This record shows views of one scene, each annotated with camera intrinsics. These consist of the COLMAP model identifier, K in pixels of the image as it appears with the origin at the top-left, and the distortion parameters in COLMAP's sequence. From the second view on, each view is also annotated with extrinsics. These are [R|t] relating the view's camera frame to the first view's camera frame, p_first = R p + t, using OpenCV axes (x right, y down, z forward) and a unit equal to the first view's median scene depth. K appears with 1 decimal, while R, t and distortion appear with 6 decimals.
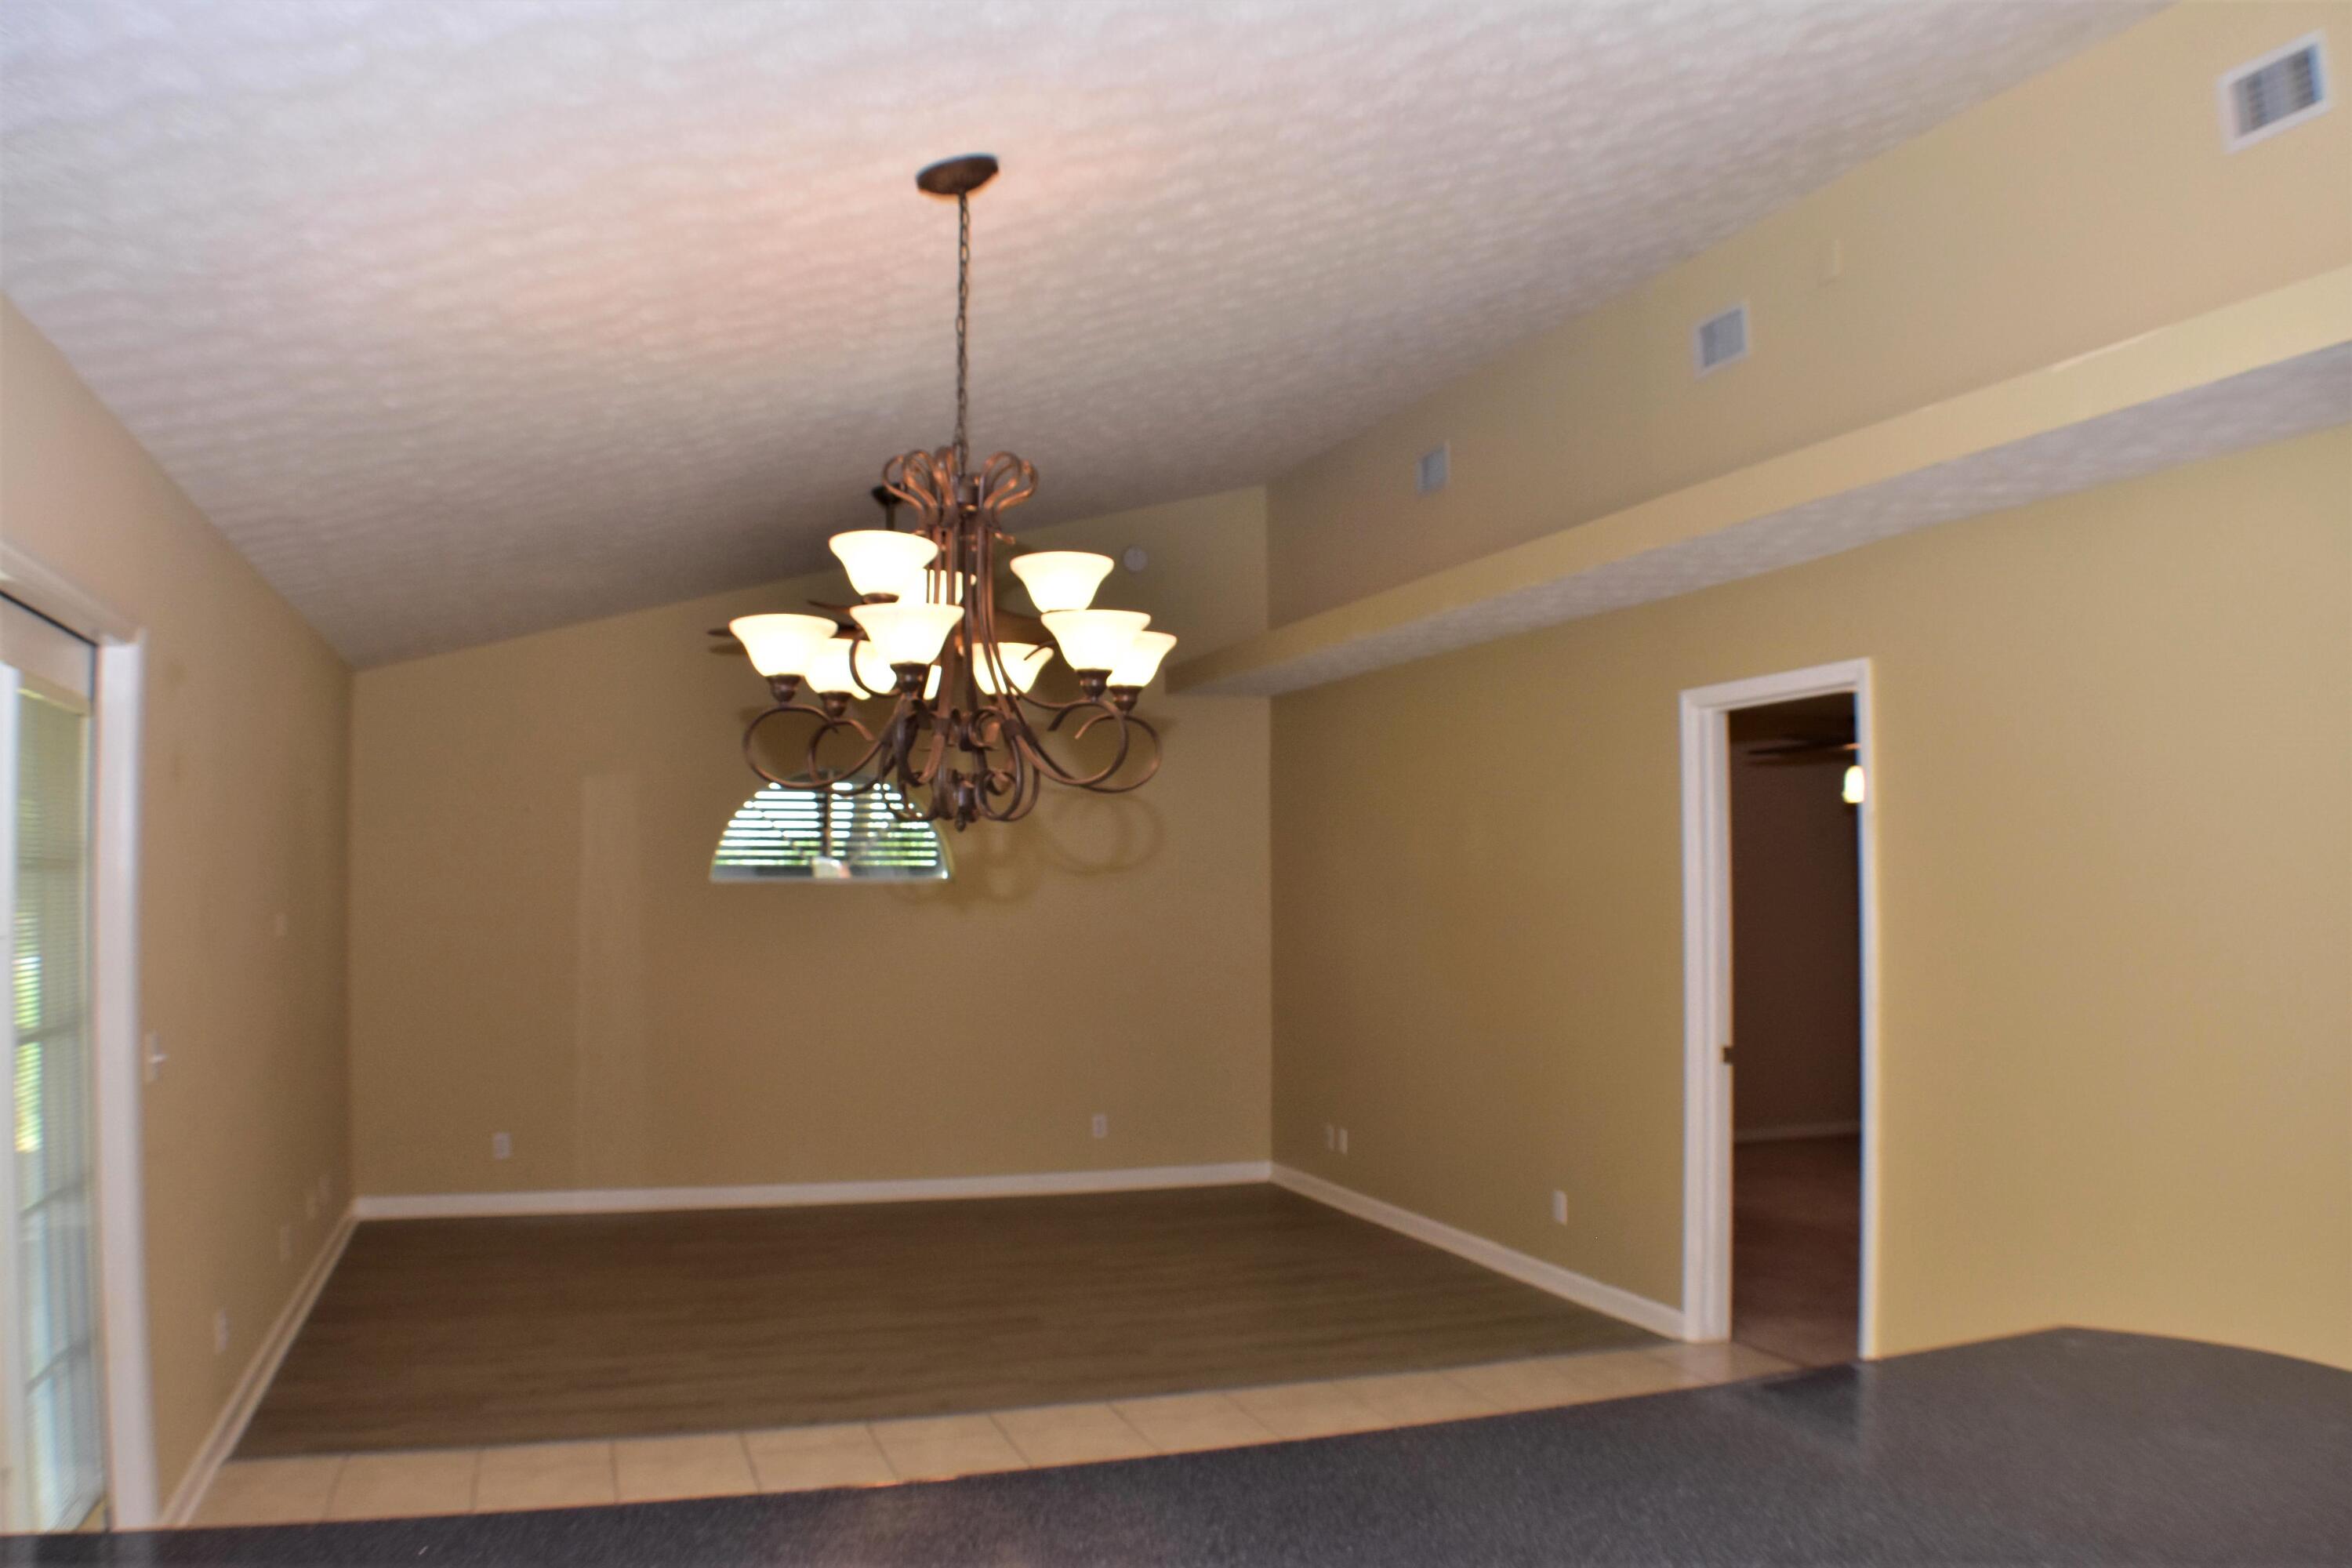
lens RADIAL K [[1916.6, 0, 1176.0], [0, 1916.6, 784.0], [0, 0, 1]] dist [-0.164321, 0.014122]
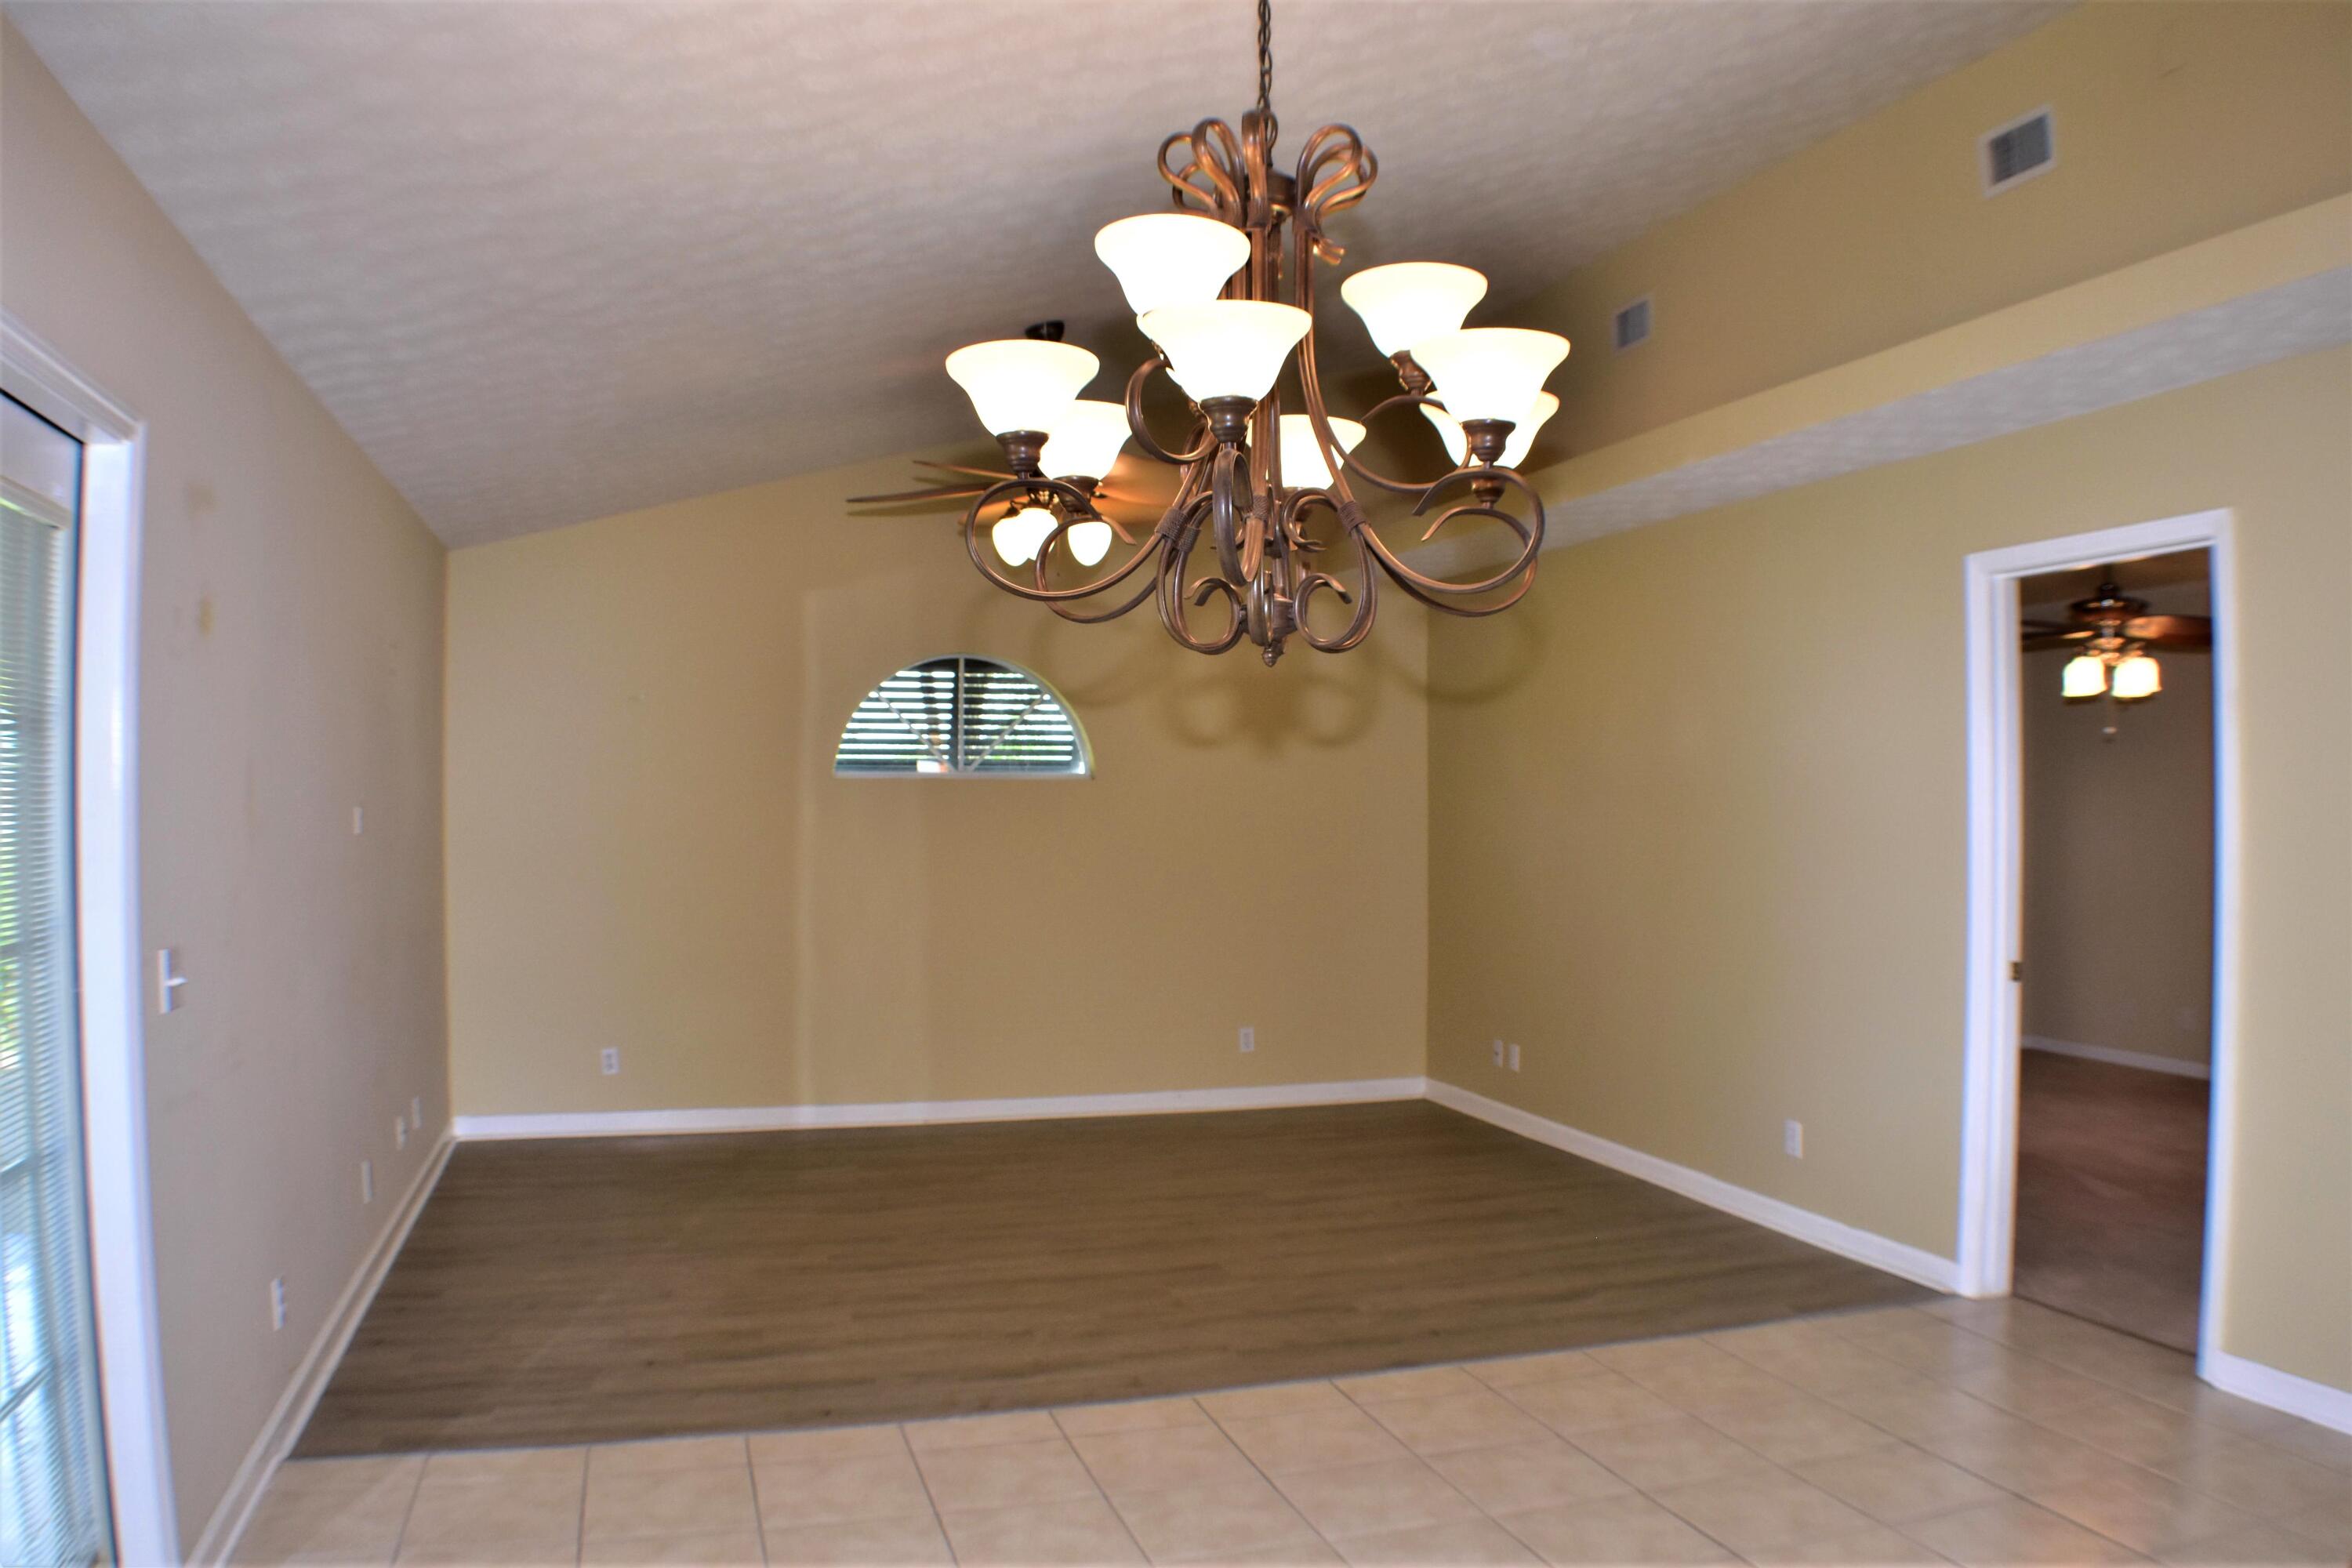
lens RADIAL K [[1777.1, 0, 1176.0], [0, 1777.1, 784.0], [0, 0, 1]] dist [-0.173908, 0.038489]
pose [[0.999543, 0.004218, -0.029947, -0.075652], [-0.002865, 0.998979, 0.045087, 0.022799], [0.030107, -0.044981, 0.998534, 0.207454]]
